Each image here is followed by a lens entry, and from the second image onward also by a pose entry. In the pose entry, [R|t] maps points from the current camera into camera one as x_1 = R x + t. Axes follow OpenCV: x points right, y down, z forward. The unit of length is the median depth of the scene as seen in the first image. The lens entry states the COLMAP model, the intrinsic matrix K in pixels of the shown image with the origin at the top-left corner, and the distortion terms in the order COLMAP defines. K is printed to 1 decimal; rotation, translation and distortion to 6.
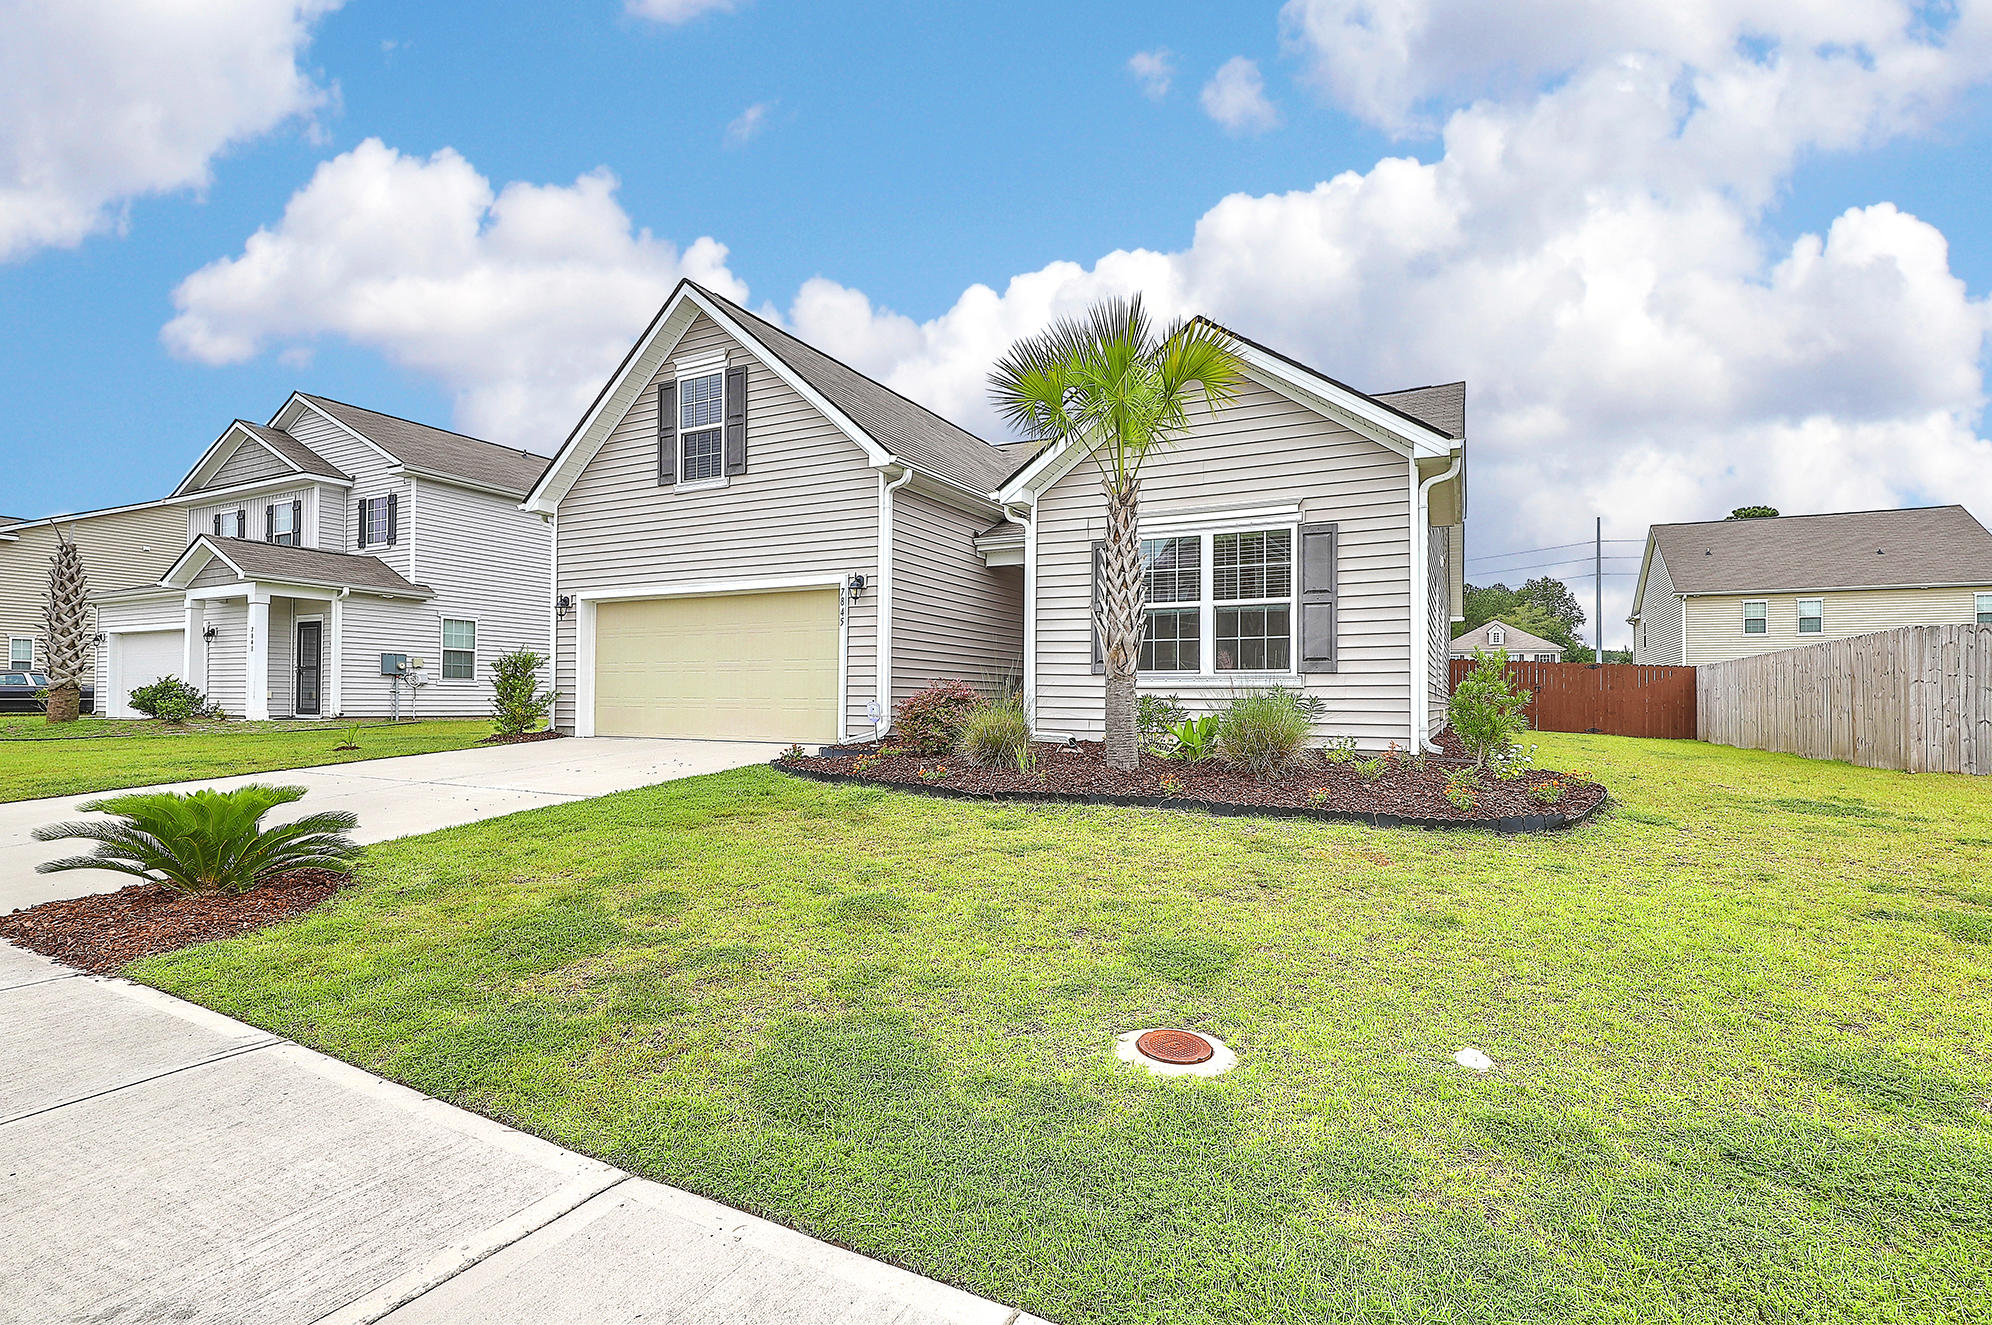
lens RADIAL K [[901.9, 0, 979.4], [0, 901.9, 677.1], [0, 0, 1]] dist [-0.000480, 0.000591]
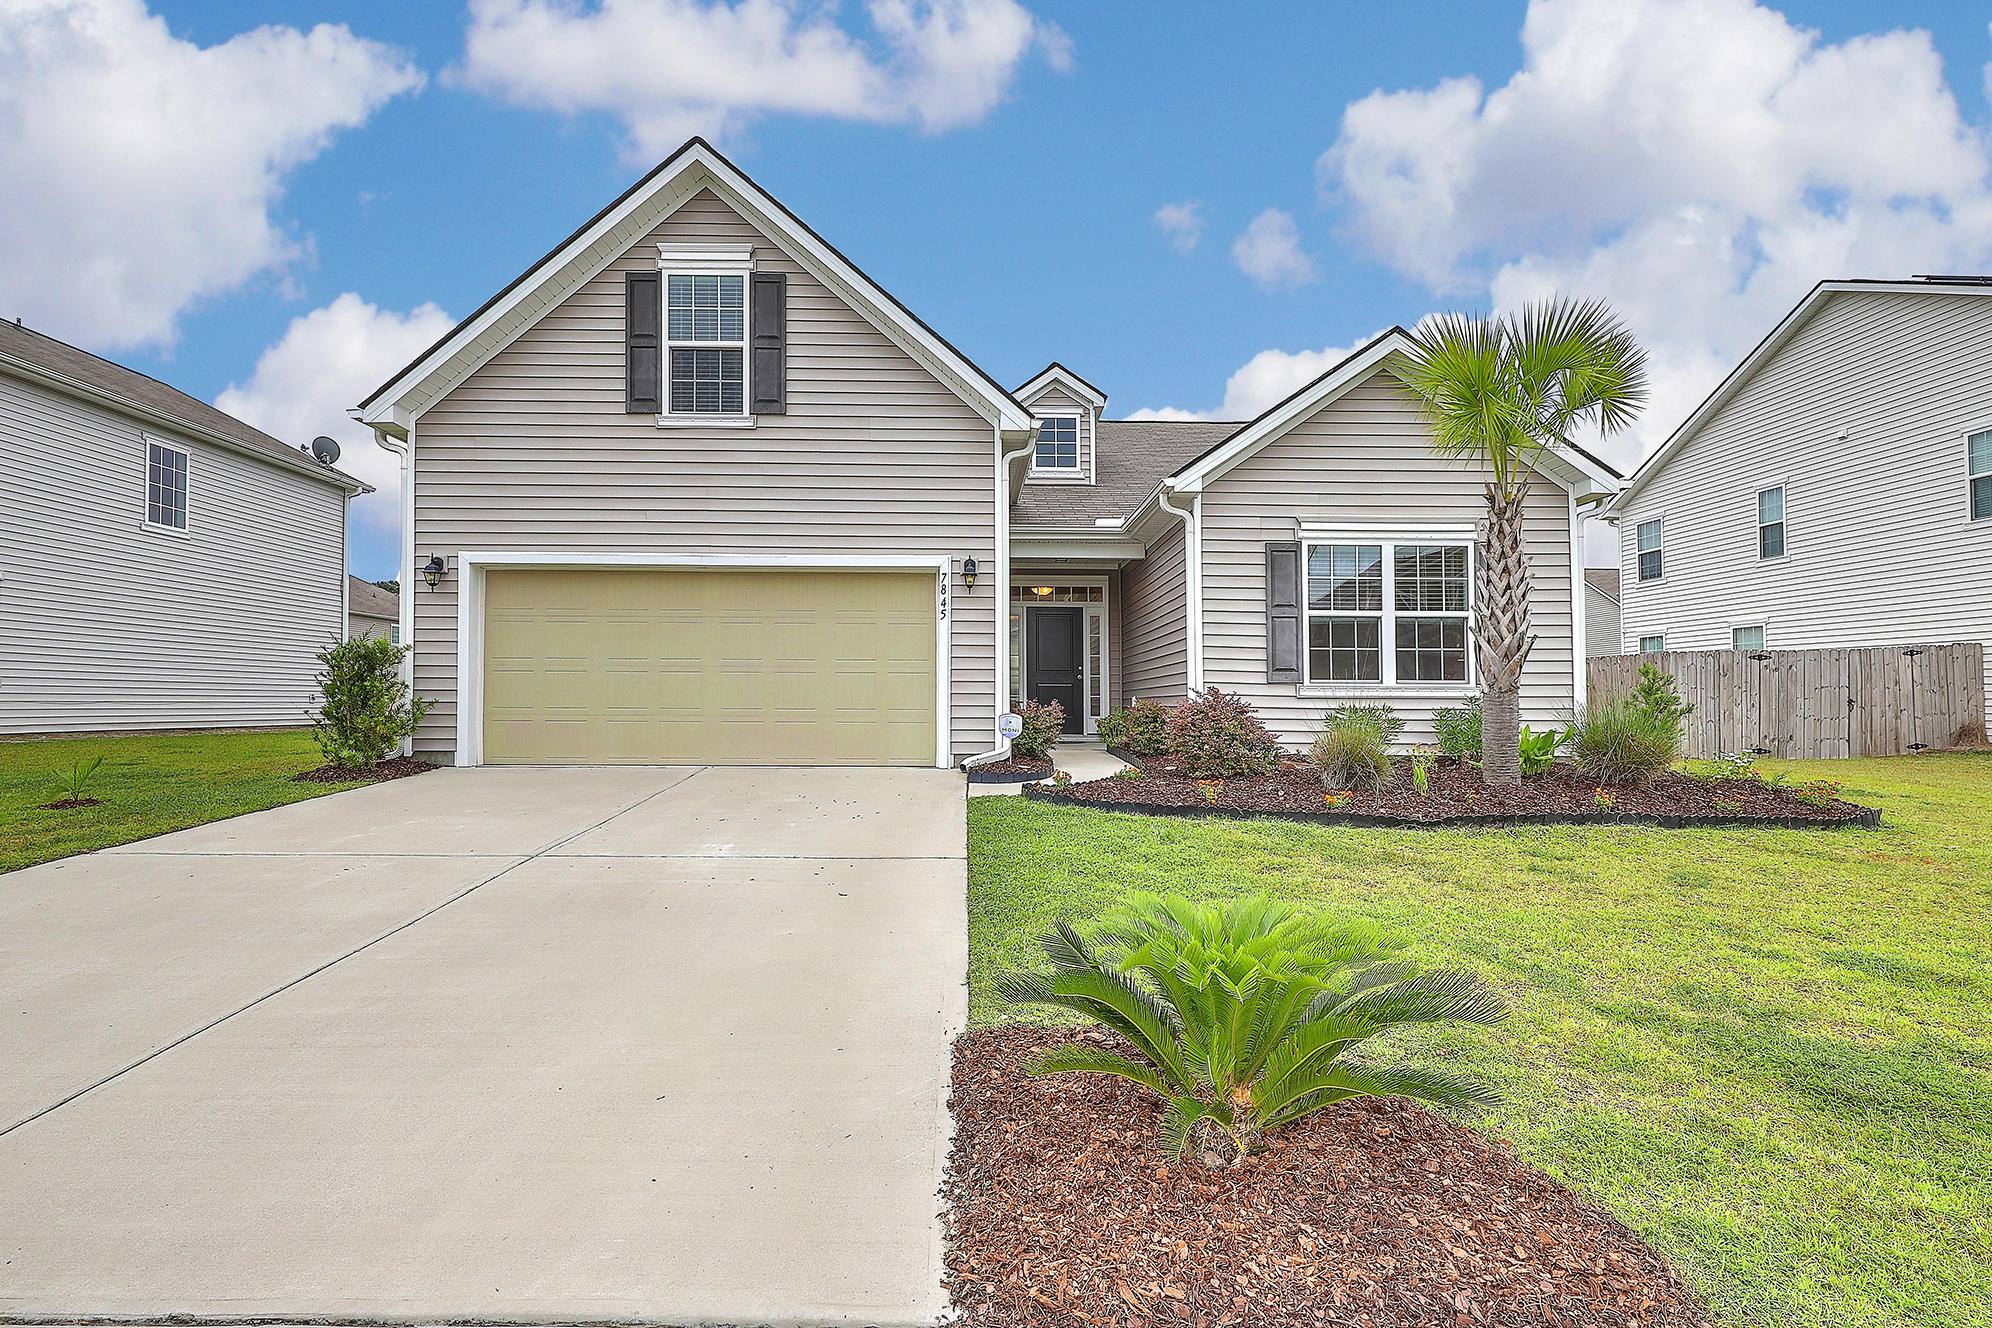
lens RADIAL K [[901.9, 0, 991.1], [0, 901.9, 673.4], [0, 0, 1]] dist [-0.000480, 0.000591]
pose [[0.881885, 0.015682, 0.471204, -0.541663], [-0.009935, 0.999843, -0.014683, 0.003275], [-0.471360, 0.008267, 0.881902, 0.289714]]
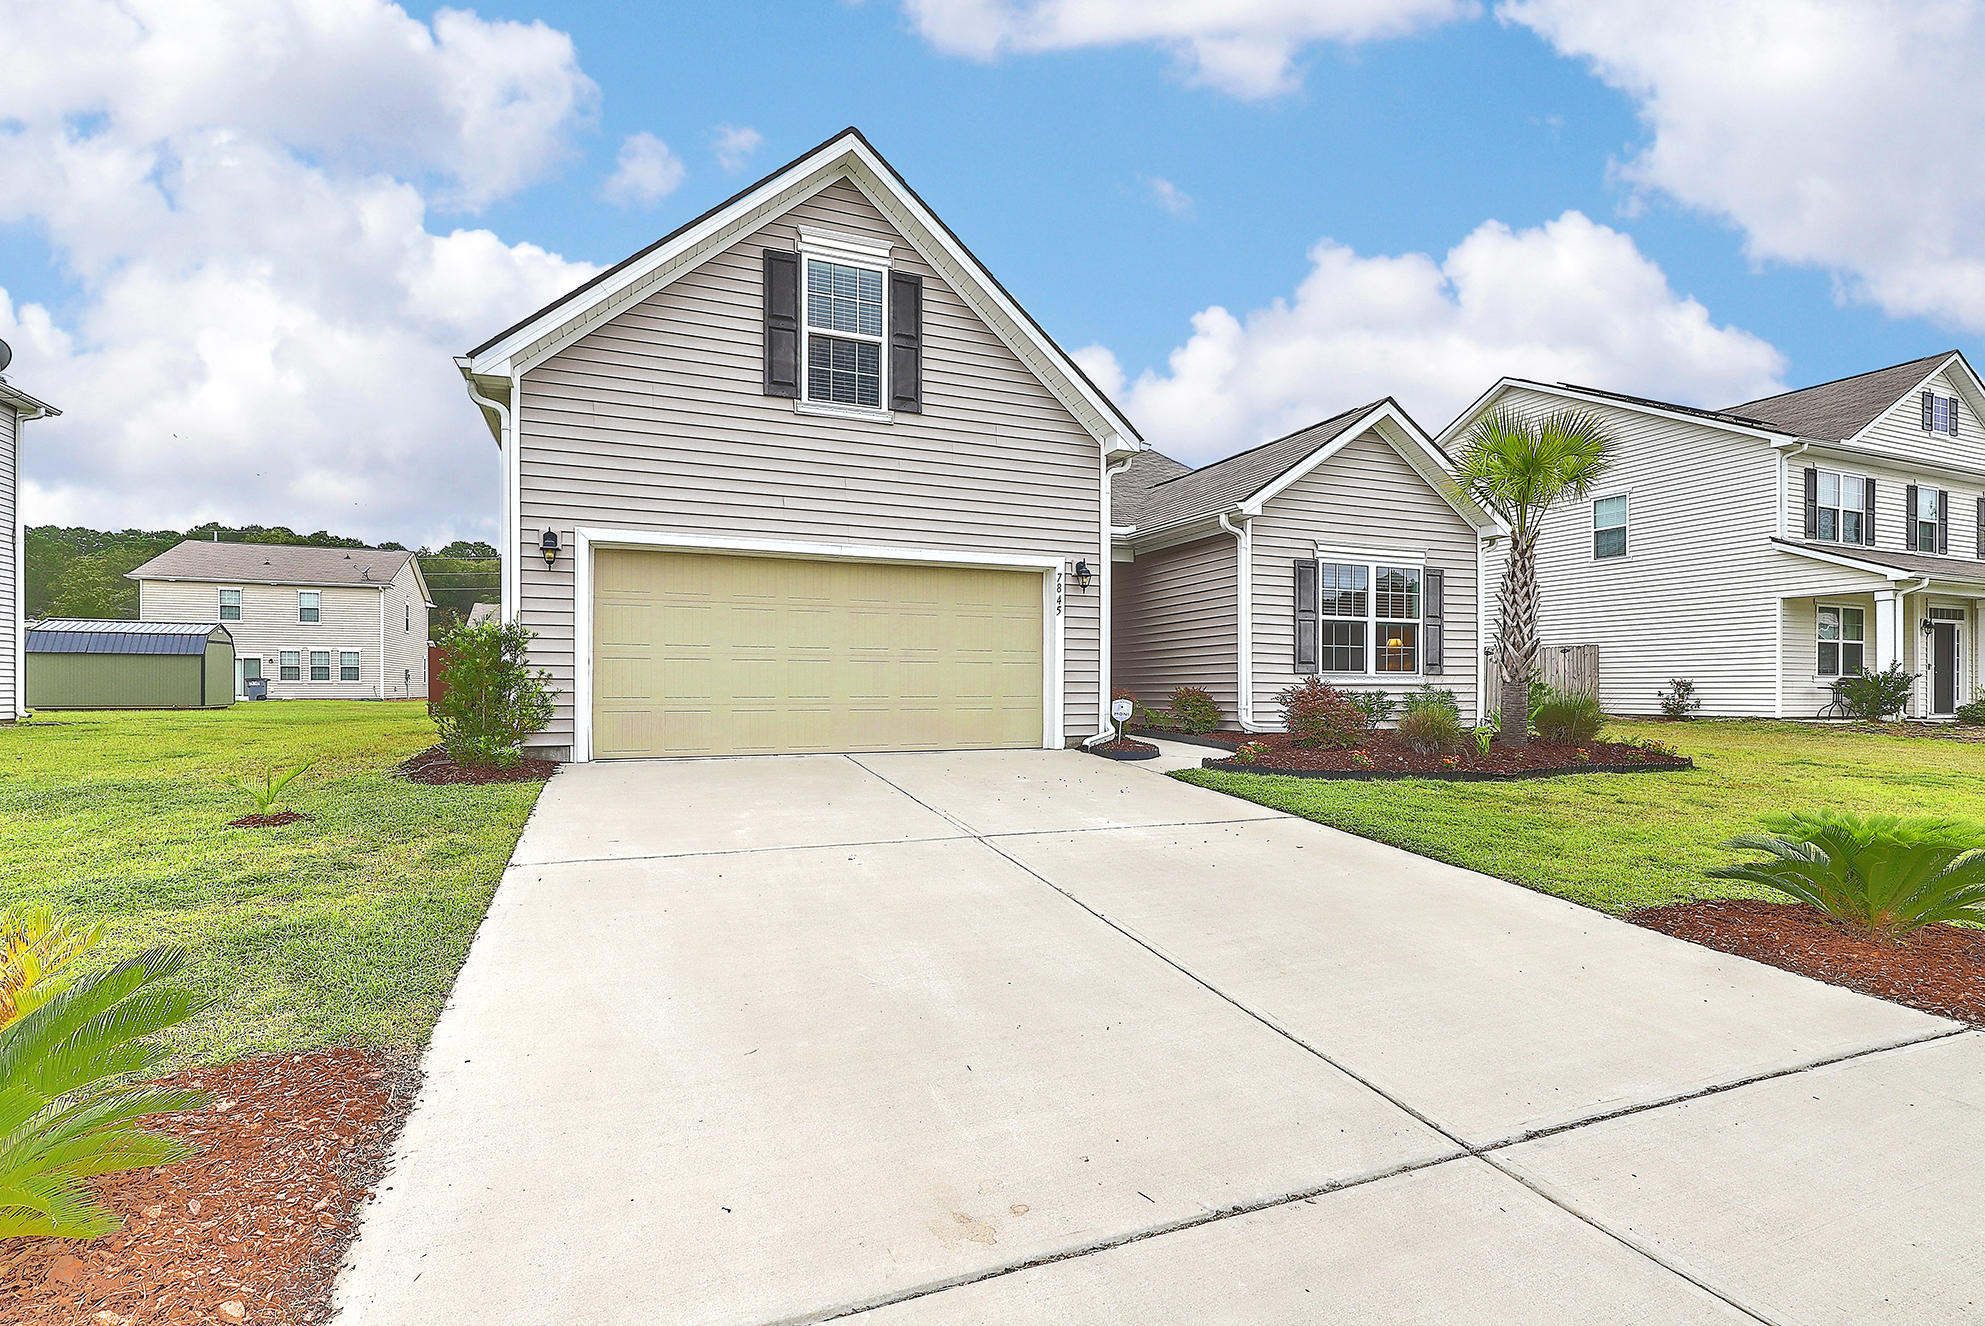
lens RADIAL K [[898.7, 0, 987.9], [0, 898.7, 676.9], [0, 0, 1]] dist [-0.000480, 0.000591]
pose [[0.653461, 0.004737, 0.756946, -0.958873], [-0.012960, 0.999904, 0.004931, 0.001076], [-0.756850, -0.013033, 0.653459, 0.512620]]
